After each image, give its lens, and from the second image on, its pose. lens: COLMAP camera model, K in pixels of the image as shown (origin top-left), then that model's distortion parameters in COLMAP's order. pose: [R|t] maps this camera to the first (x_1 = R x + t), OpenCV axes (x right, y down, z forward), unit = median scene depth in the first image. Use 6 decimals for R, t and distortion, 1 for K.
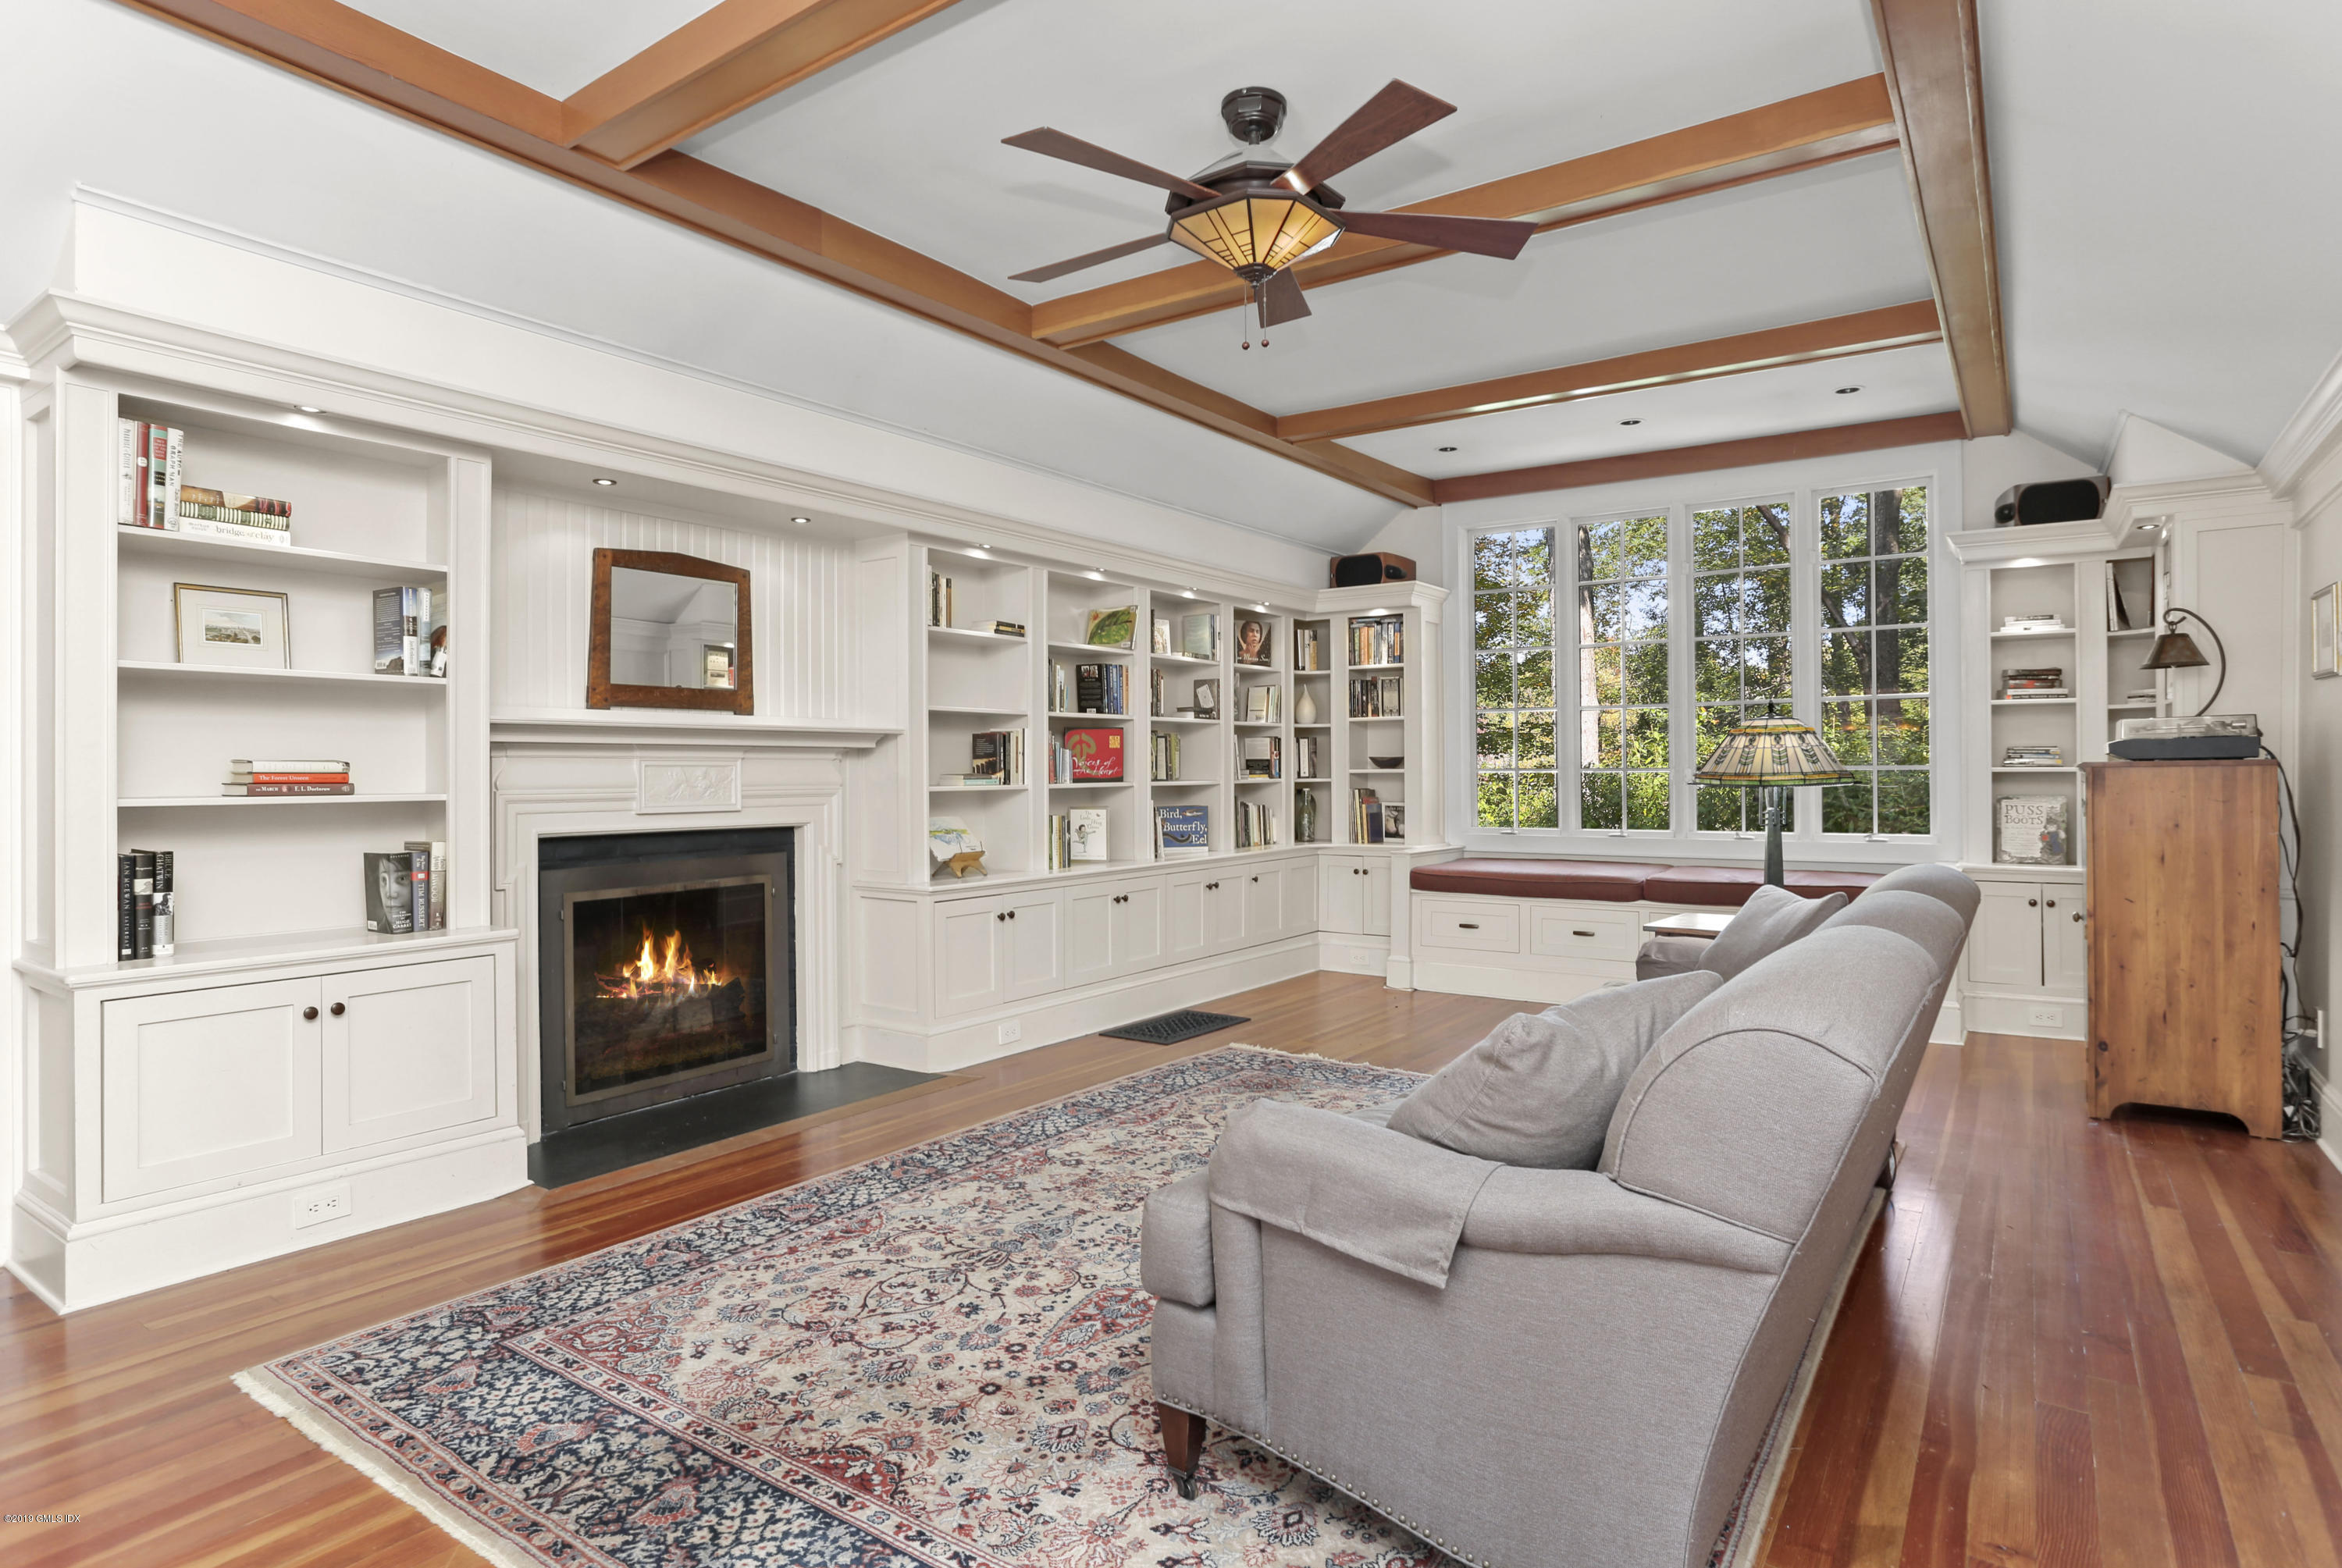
lens RADIAL K [[1251.2, 0, 1159.5], [0, 1251.2, 781.6], [0, 0, 1]] dist [-0.024445, 0.000234]
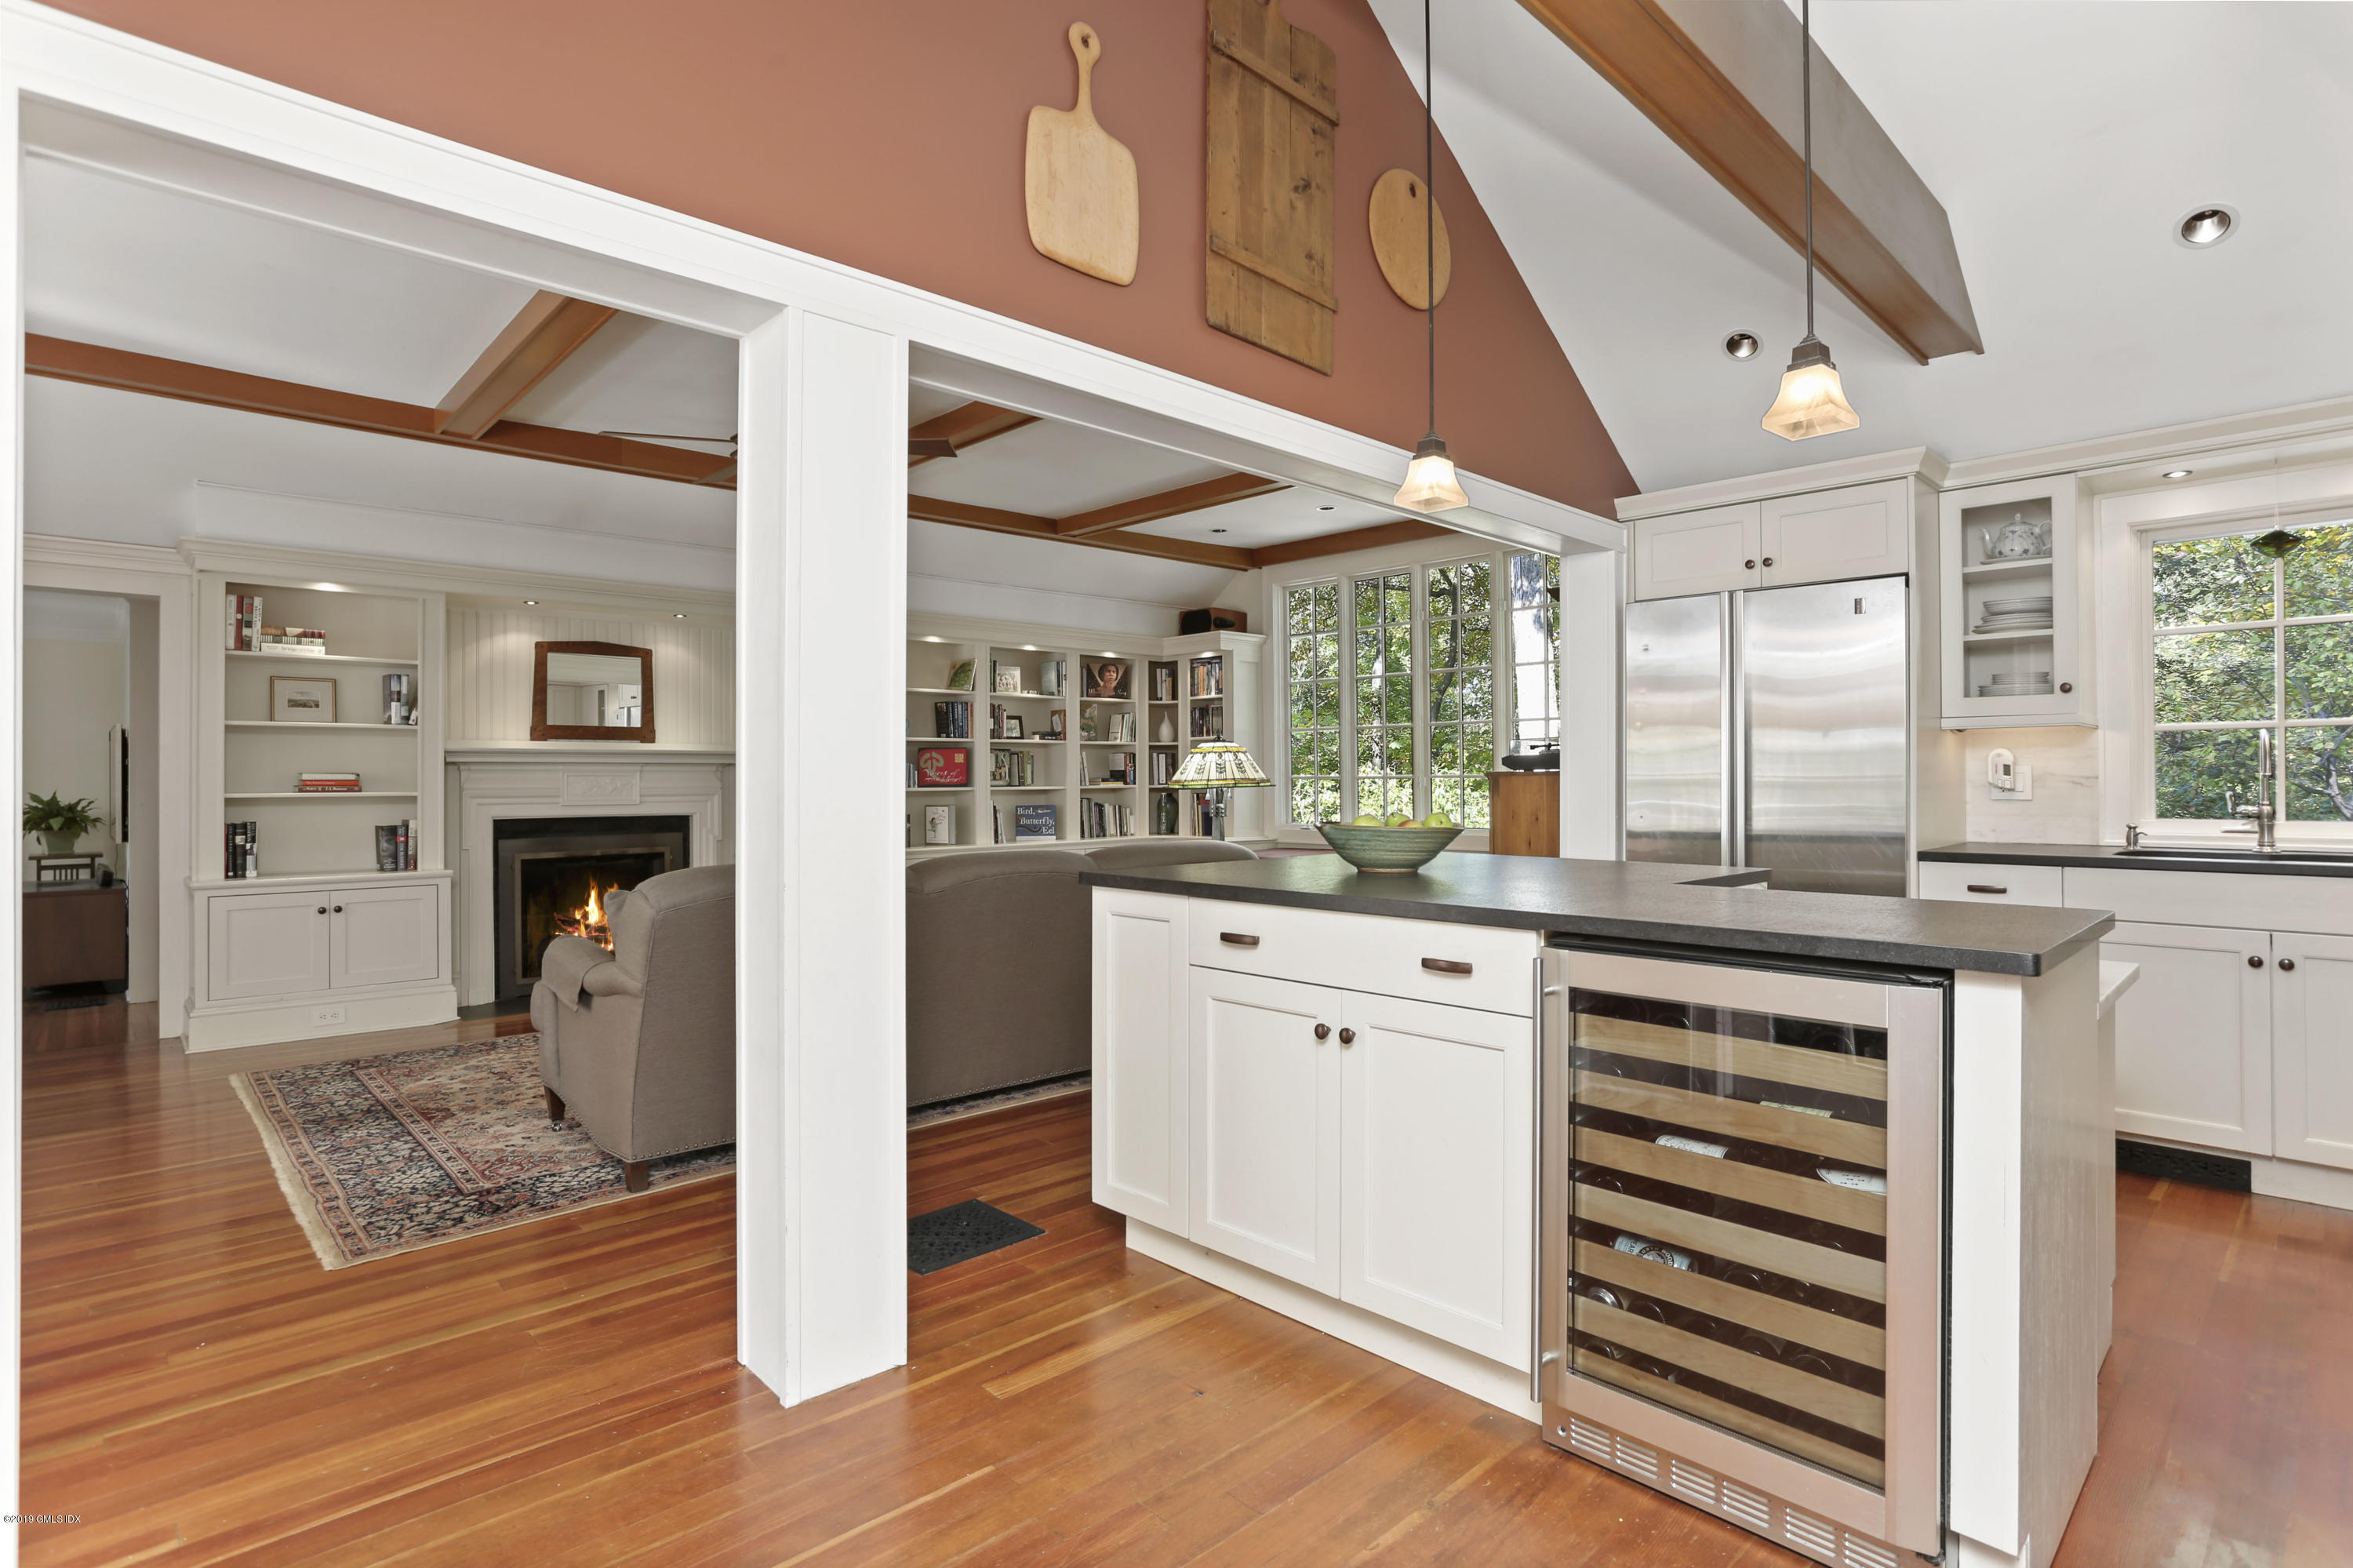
lens RADIAL K [[1166.3, 0, 1173.9], [0, 1166.3, 793.9], [0, 0, 1]] dist [-0.062268, 0.032359]
pose [[0.981421, 0.001846, -0.191860, 0.490403], [-0.001248, 0.999994, 0.003242, 0.003743], [0.191865, -0.002943, 0.981417, -0.233609]]
